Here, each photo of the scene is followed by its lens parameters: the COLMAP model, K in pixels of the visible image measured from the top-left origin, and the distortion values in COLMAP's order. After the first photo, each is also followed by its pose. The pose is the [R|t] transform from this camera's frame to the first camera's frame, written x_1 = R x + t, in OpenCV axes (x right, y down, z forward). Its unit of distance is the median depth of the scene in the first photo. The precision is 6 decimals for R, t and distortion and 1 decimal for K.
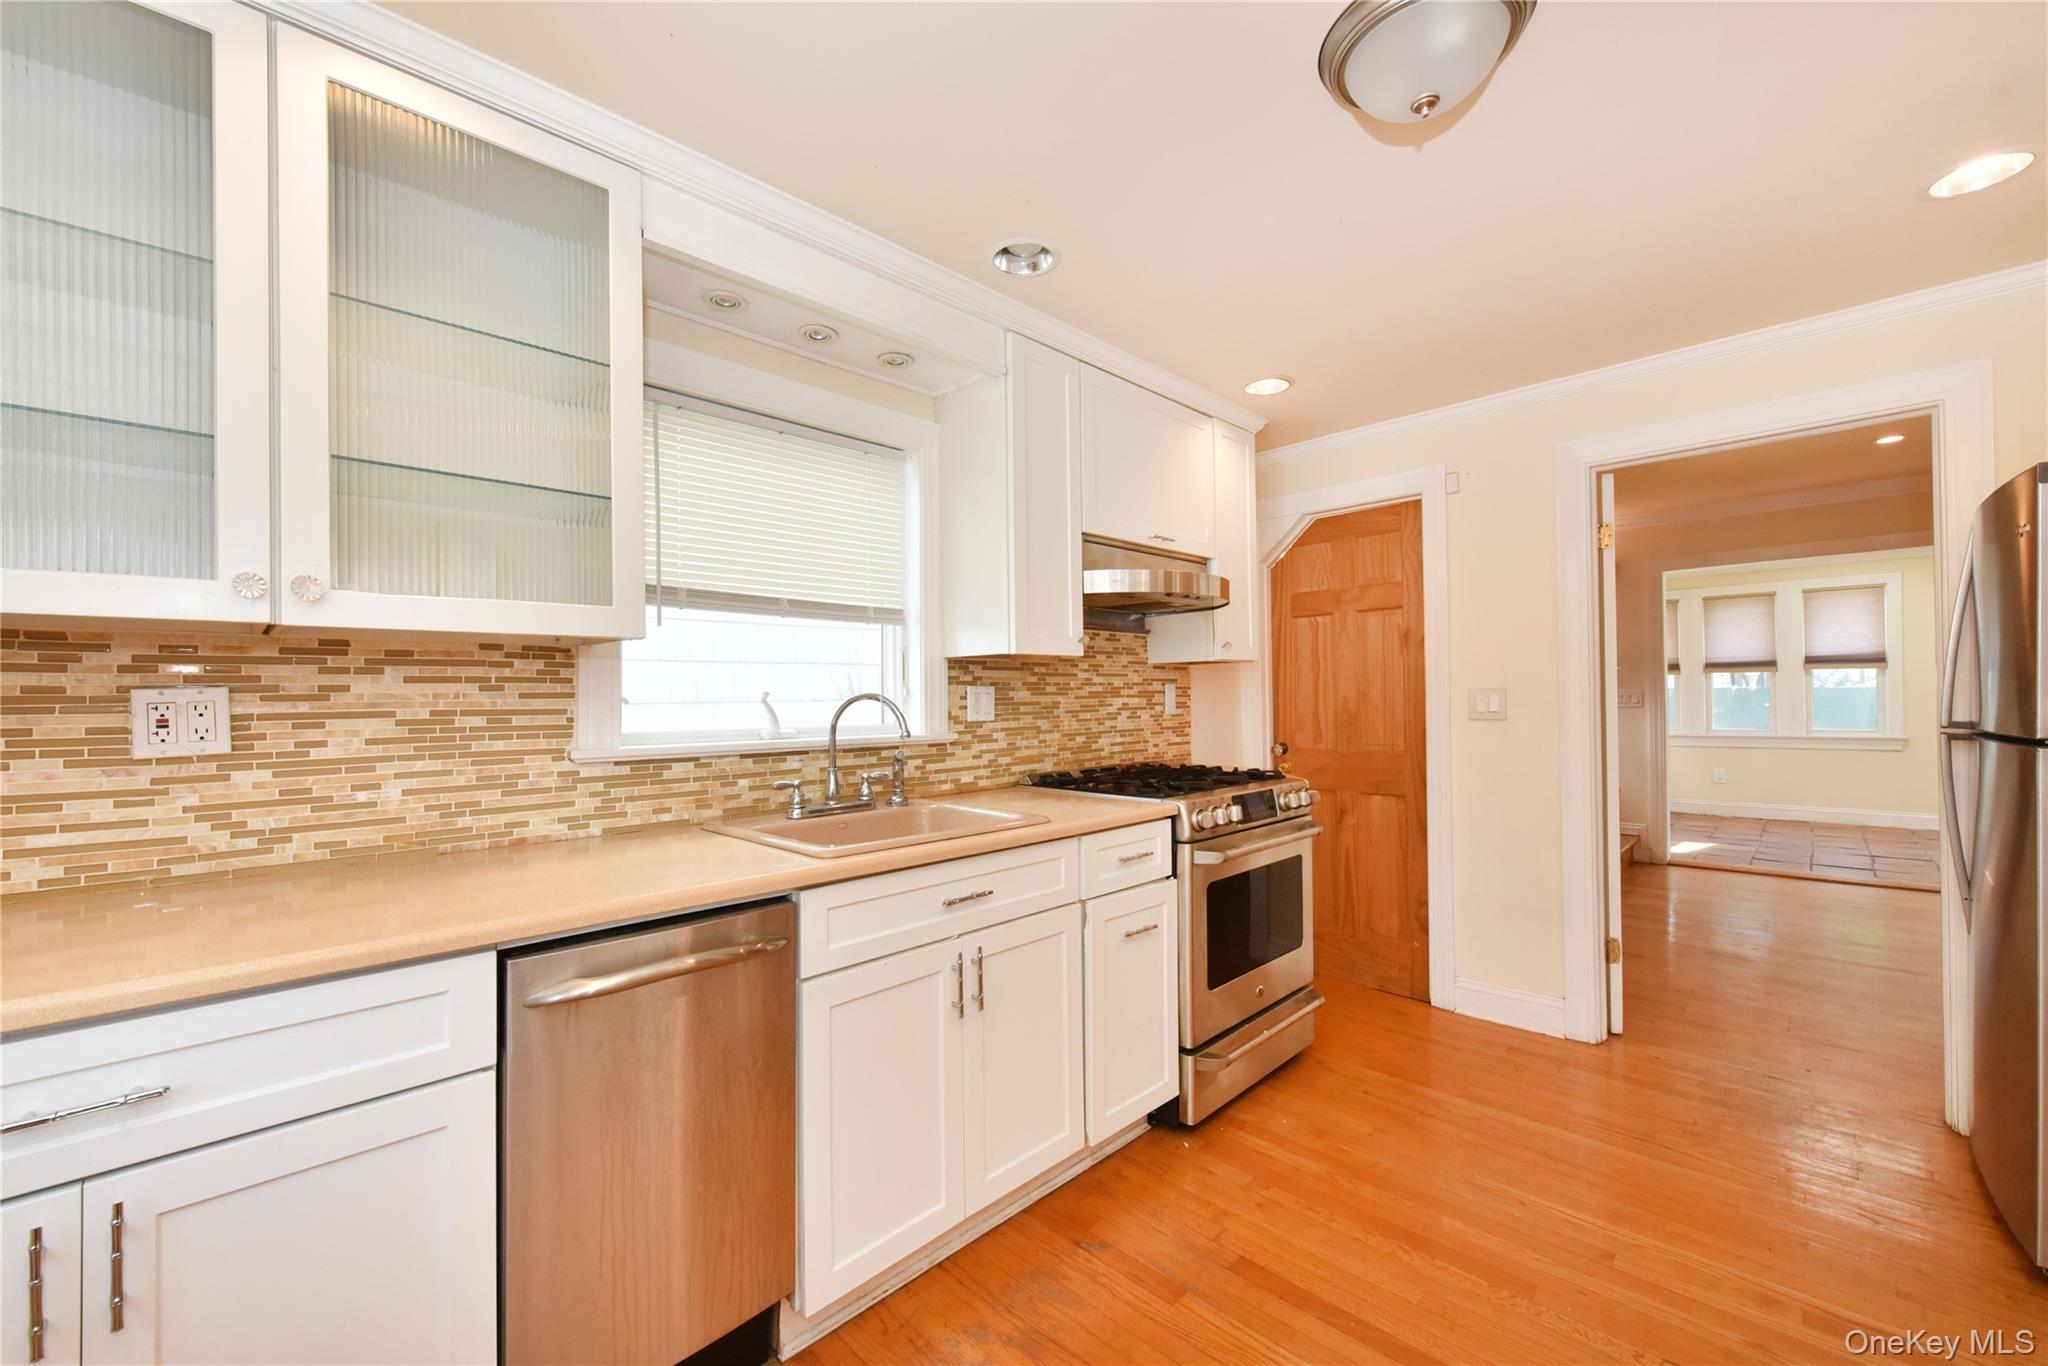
lens RADIAL K [[820.7, 0, 1013.5], [0, 820.7, 672.5], [0, 0, 1]] dist [-0.007728, -0.000408]
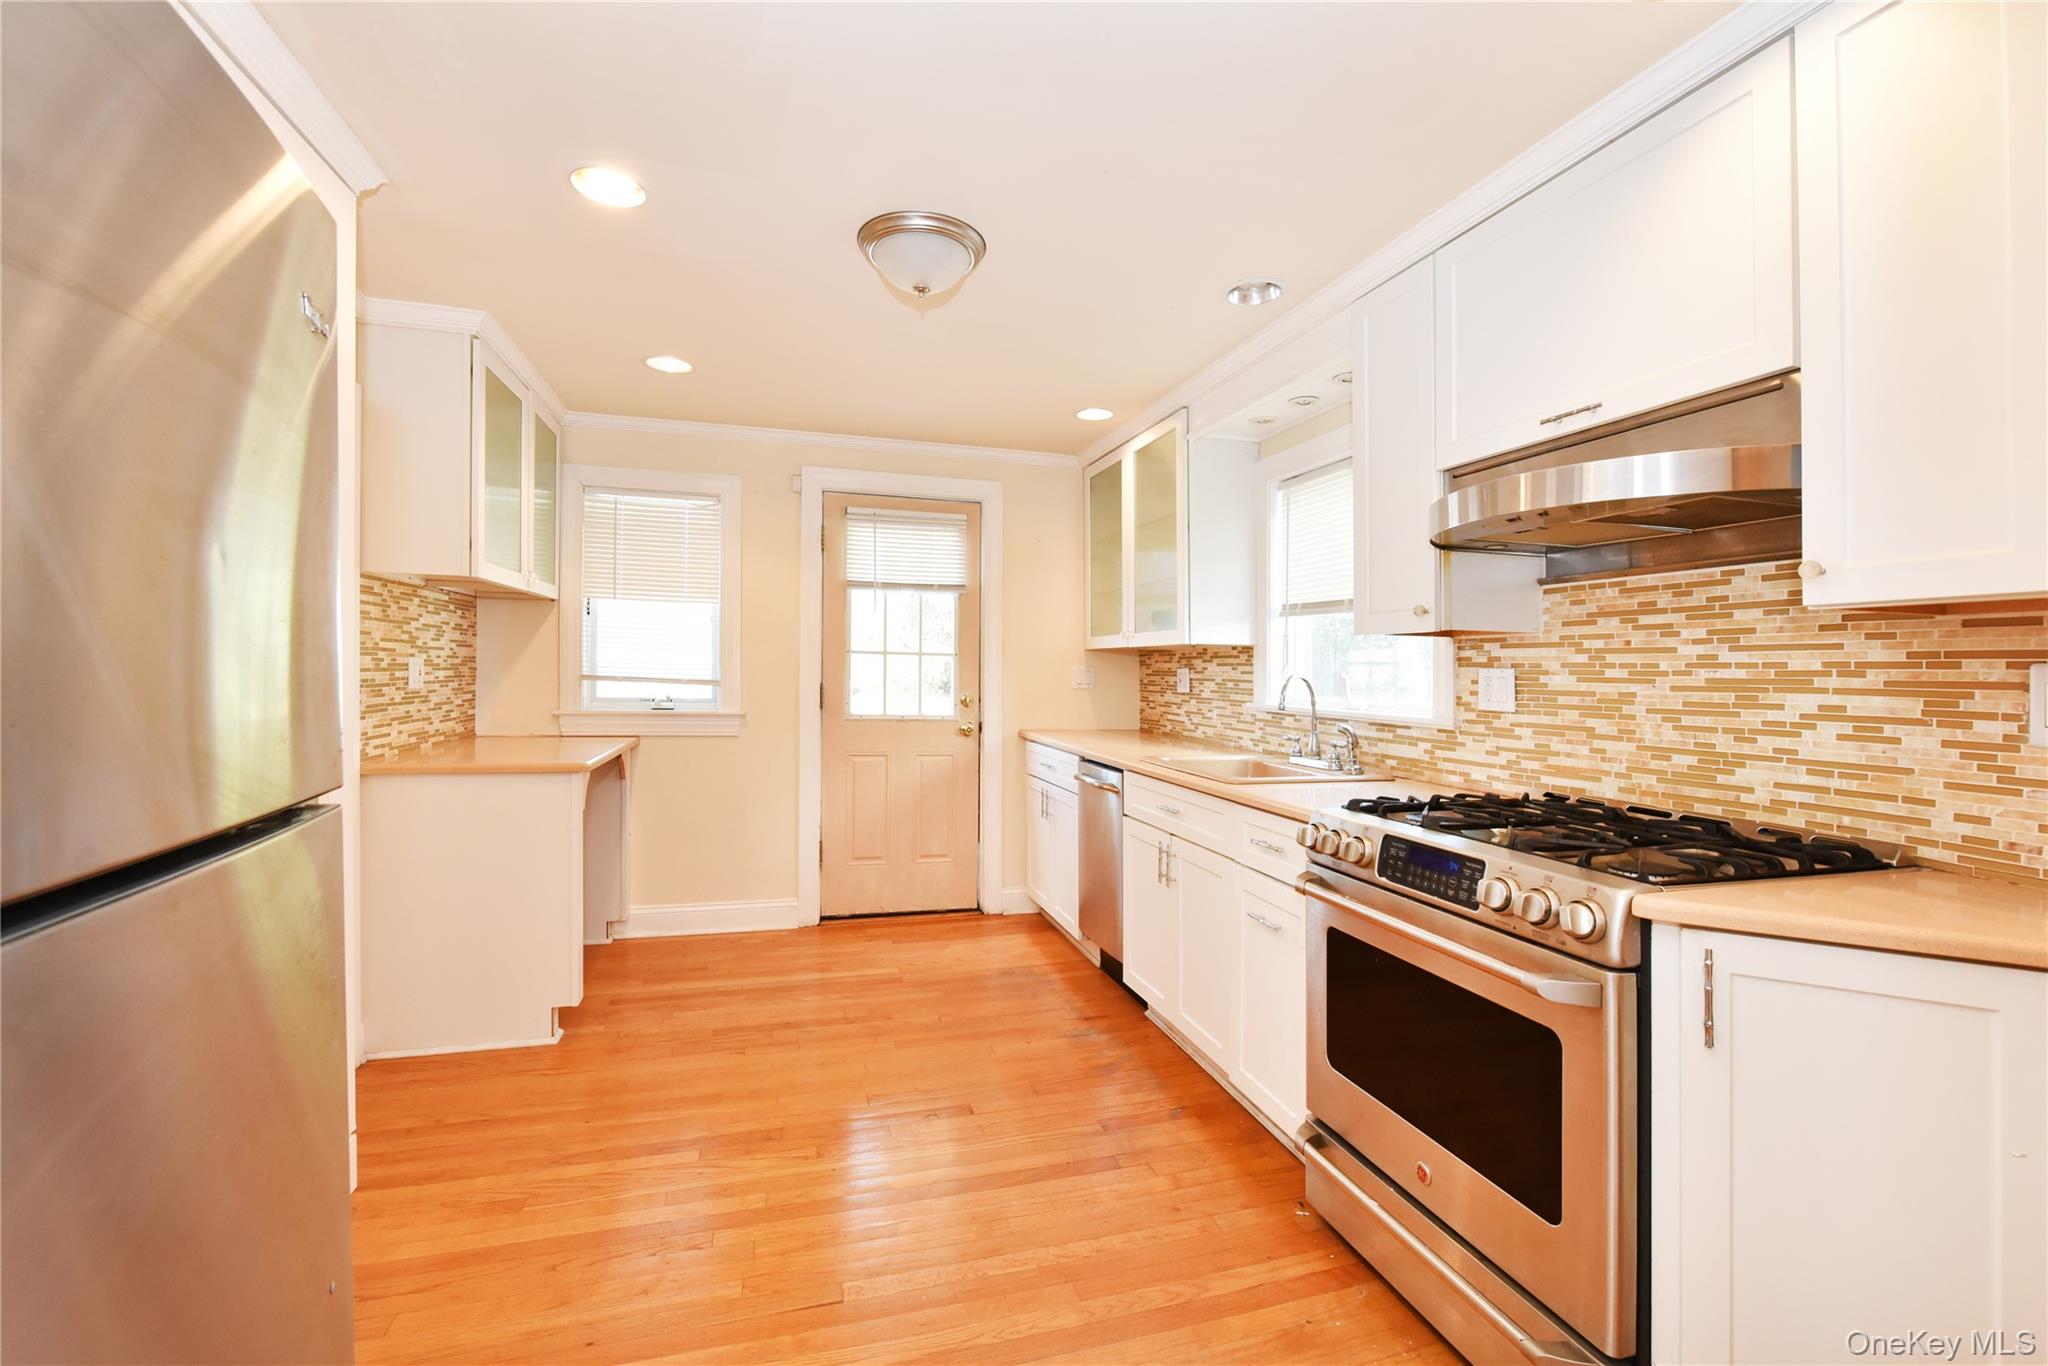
lens RADIAL K [[880.0, 0, 1018.6], [0, 880.0, 654.3], [0, 0, 1]] dist [-0.010572, -0.001288]
pose [[-0.490731, -0.005242, -0.871295, 0.957216], [0.023193, 0.999549, -0.019076, 0.007976], [0.871002, -0.029569, -0.490388, 1.005570]]
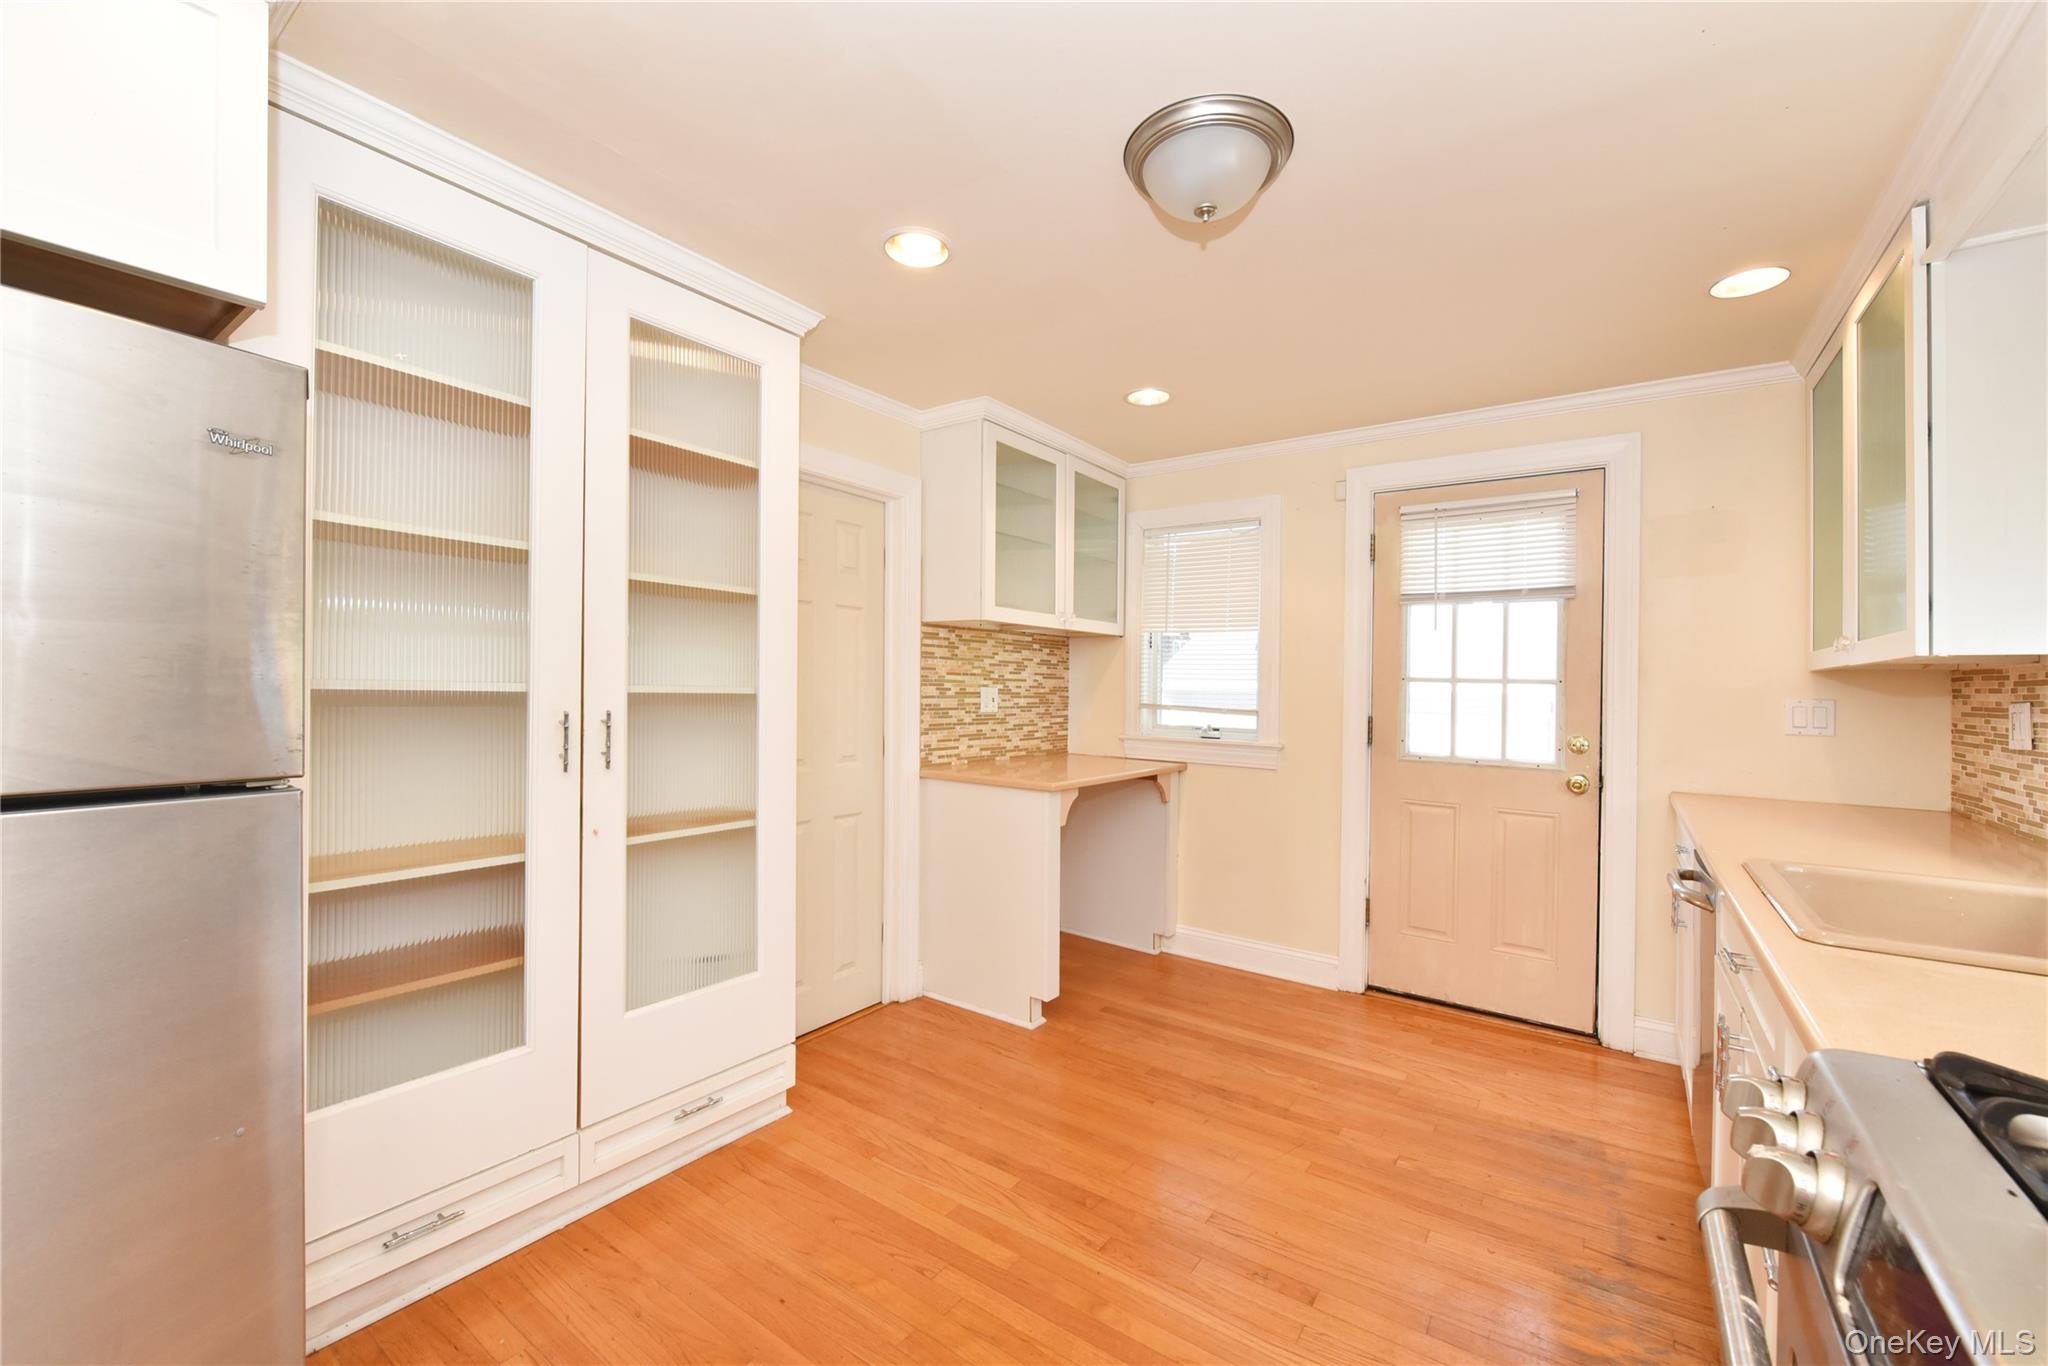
lens RADIAL K [[820.7, 0, 1015.3], [0, 820.7, 692.5], [0, 0, 1]] dist [-0.007728, -0.000408]
pose [[-0.988832, 0.000733, -0.149033, 0.498326], [0.004497, 0.999679, -0.024921, 0.014078], [0.148967, -0.025313, -0.988518, 1.096901]]
